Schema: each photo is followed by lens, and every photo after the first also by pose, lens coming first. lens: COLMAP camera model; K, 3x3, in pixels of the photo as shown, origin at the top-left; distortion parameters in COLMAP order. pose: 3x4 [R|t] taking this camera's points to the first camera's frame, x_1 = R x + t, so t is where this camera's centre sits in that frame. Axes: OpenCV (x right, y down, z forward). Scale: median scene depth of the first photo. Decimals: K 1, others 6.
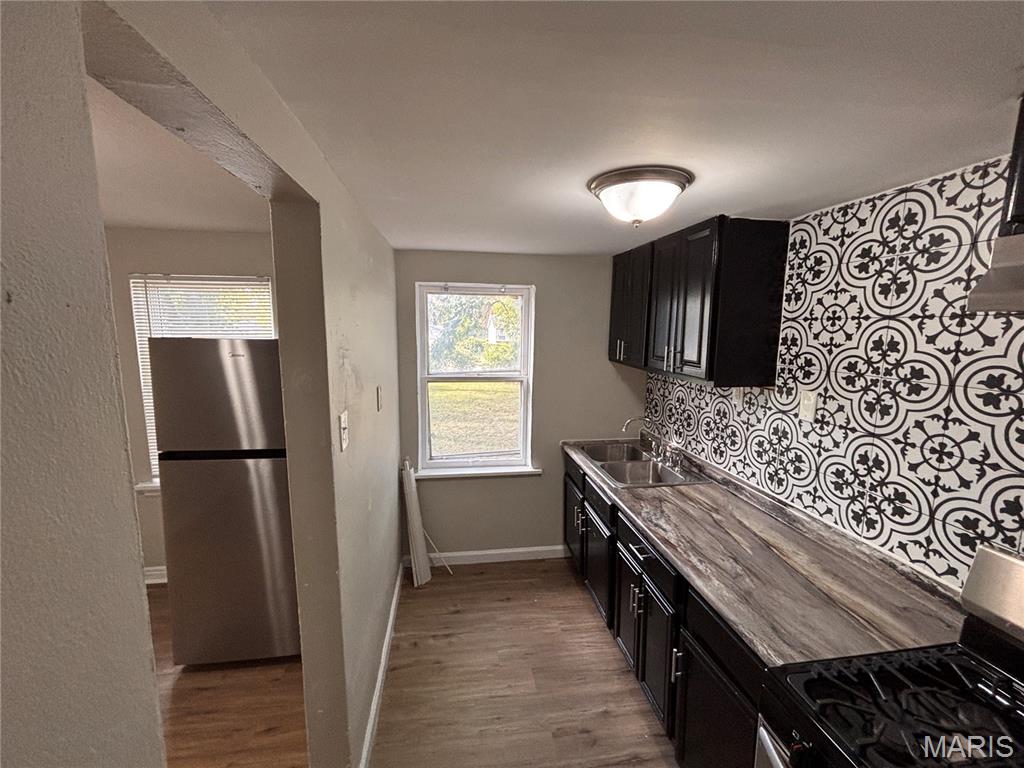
lens RADIAL K [[417.7, 0, 510.6], [0, 417.7, 379.4], [0, 0, 1]] dist [0.000814, -0.001012]
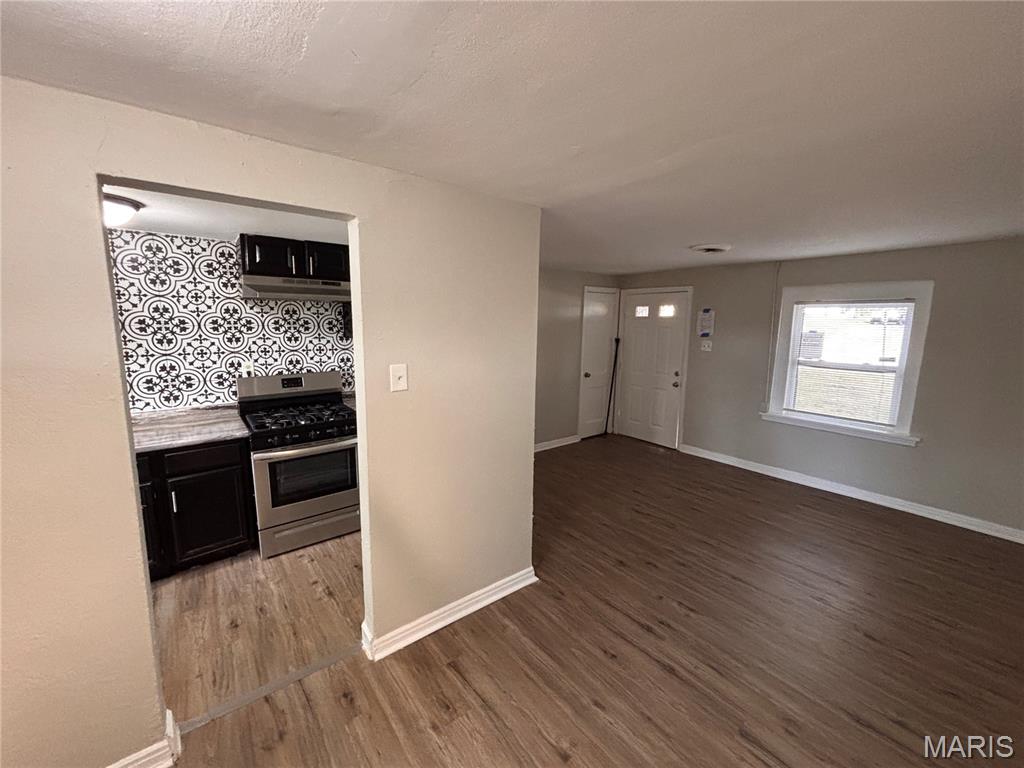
lens RADIAL K [[417.7, 0, 505.6], [0, 417.7, 381.7], [0, 0, 1]] dist [0.000814, -0.001012]
pose [[-0.501869, -0.140301, 0.853489, -1.431353], [0.096746, 0.971459, 0.216582, -0.016190], [-0.859516, 0.191267, -0.473971, 0.485130]]
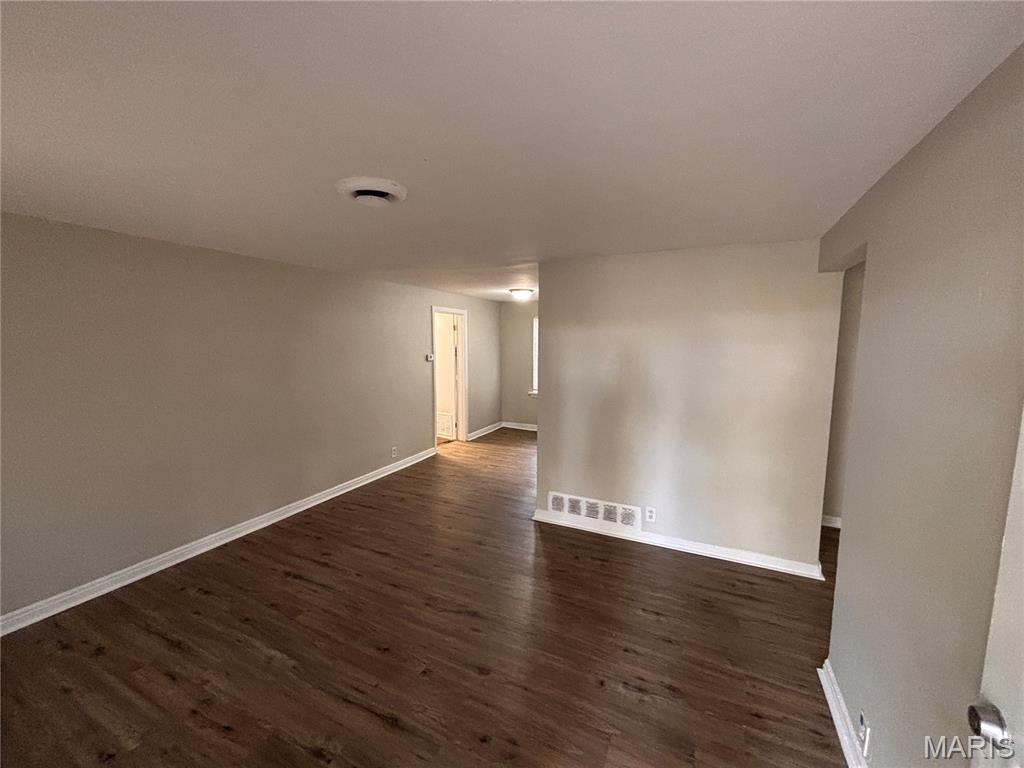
lens RADIAL K [[417.7, 0, 512.4], [0, 417.7, 386.7], [0, 0, 1]] dist [0.000814, -0.001012]
pose [[0.837193, 0.056090, -0.544024, 0.764962], [-0.064449, 0.997914, 0.003707, 0.354979], [0.543097, 0.031958, 0.839061, -2.089996]]
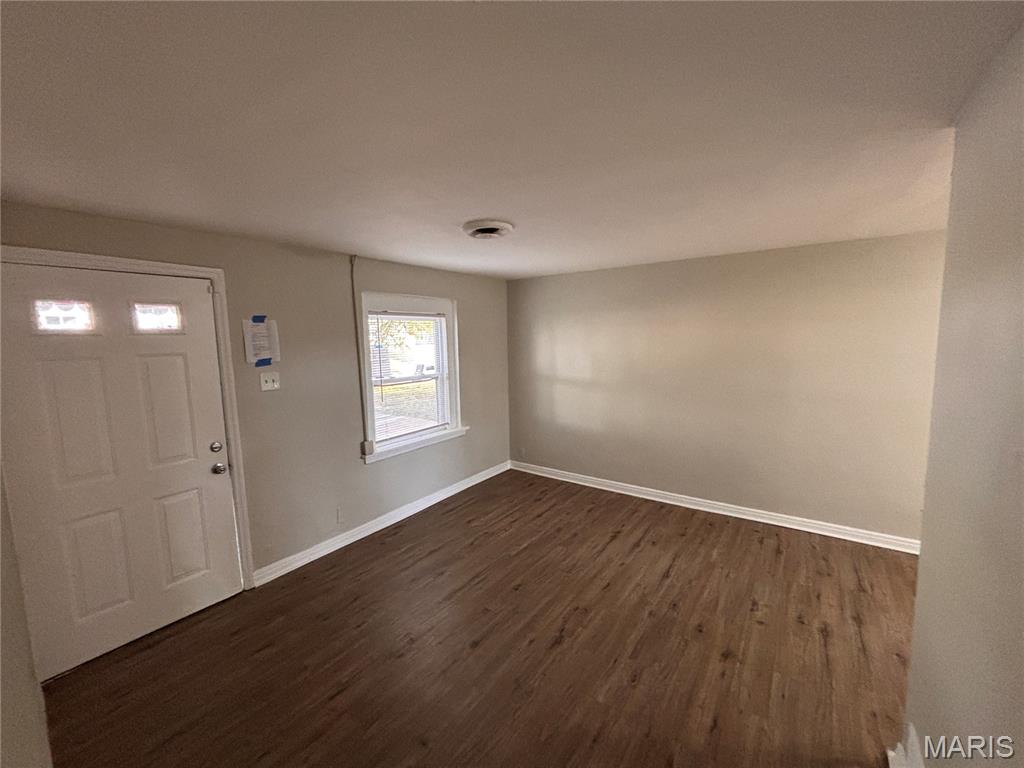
lens RADIAL K [[417.7, 0, 505.3], [0, 417.7, 379.4], [0, 0, 1]] dist [0.000814, -0.001012]
pose [[-0.685746, 0.082667, -0.723131, 0.903467], [-0.078787, 0.979260, 0.186660, 0.117871], [0.723564, 0.184975, -0.665011, -0.362932]]
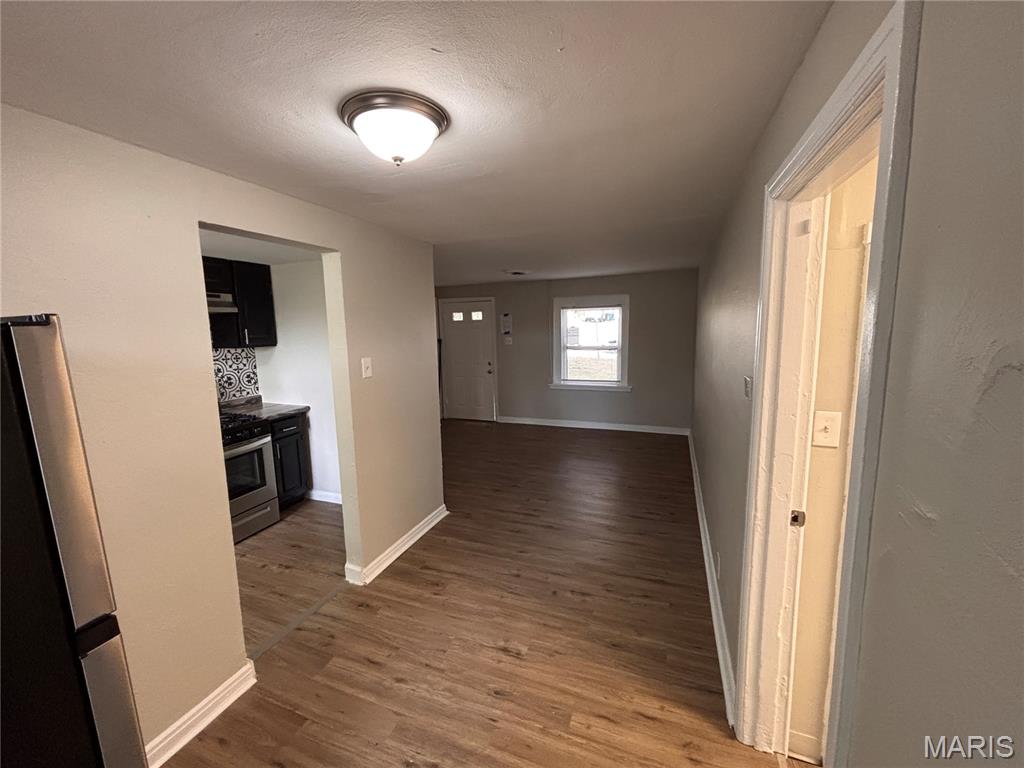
lens RADIAL K [[417.7, 0, 504.3], [0, 417.7, 381.2], [0, 0, 1]] dist [0.000814, -0.001012]
pose [[-0.871188, -0.053244, 0.488054, -1.514285], [0.080381, 0.965218, 0.248782, -0.103991], [-0.484324, 0.255966, -0.836607, 1.248623]]
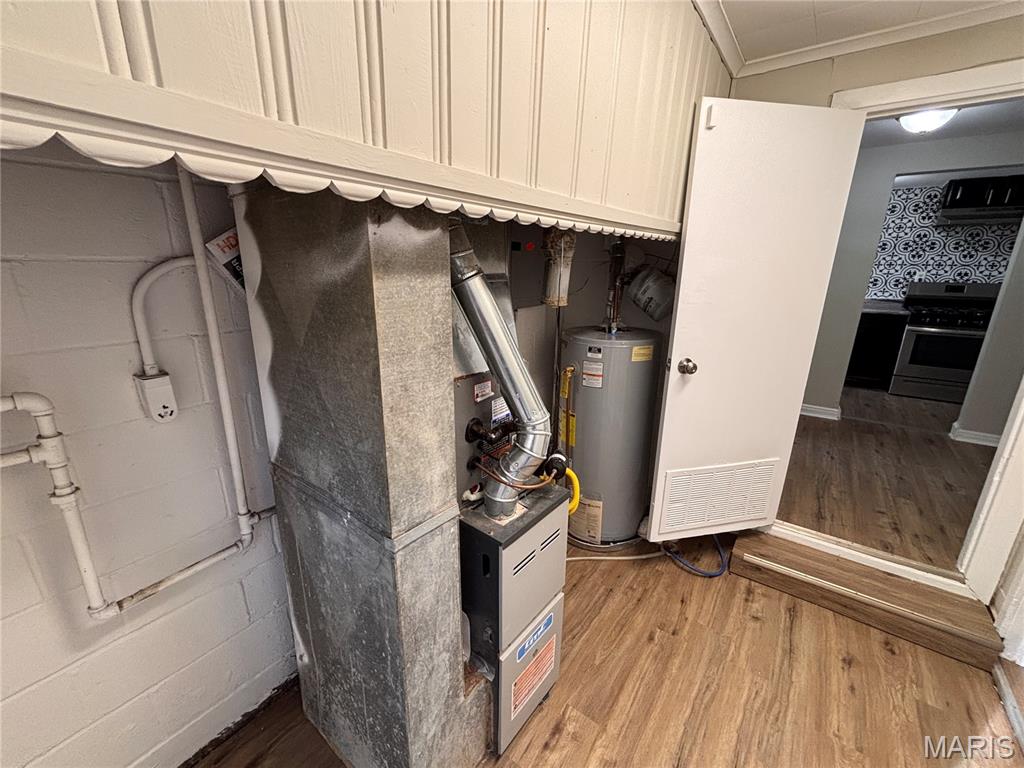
lens RADIAL K [[417.7, 0, 509.3], [0, 417.7, 379.1], [0, 0, 1]] dist [0.000814, -0.001012]
pose [[0.696905, -0.197775, 0.689354, -3.131770], [0.088365, 0.977578, 0.191134, 0.116009], [-0.711699, -0.072288, 0.698755, 0.535908]]
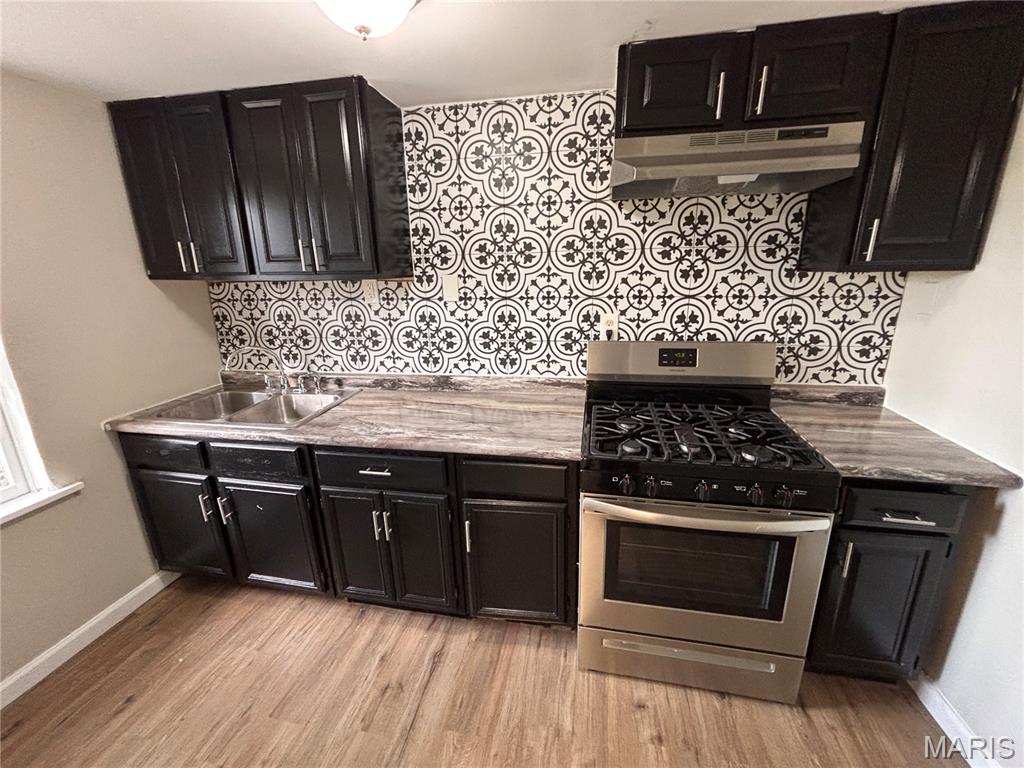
lens RADIAL K [[417.7, 0, 508.1], [0, 417.7, 383.0], [0, 0, 1]] dist [0.000814, -0.001012]
pose [[0.333068, -0.264722, 0.904979, -0.368204], [0.143826, 0.962813, 0.228705, 0.076167], [-0.931869, 0.053985, 0.358756, 0.440377]]
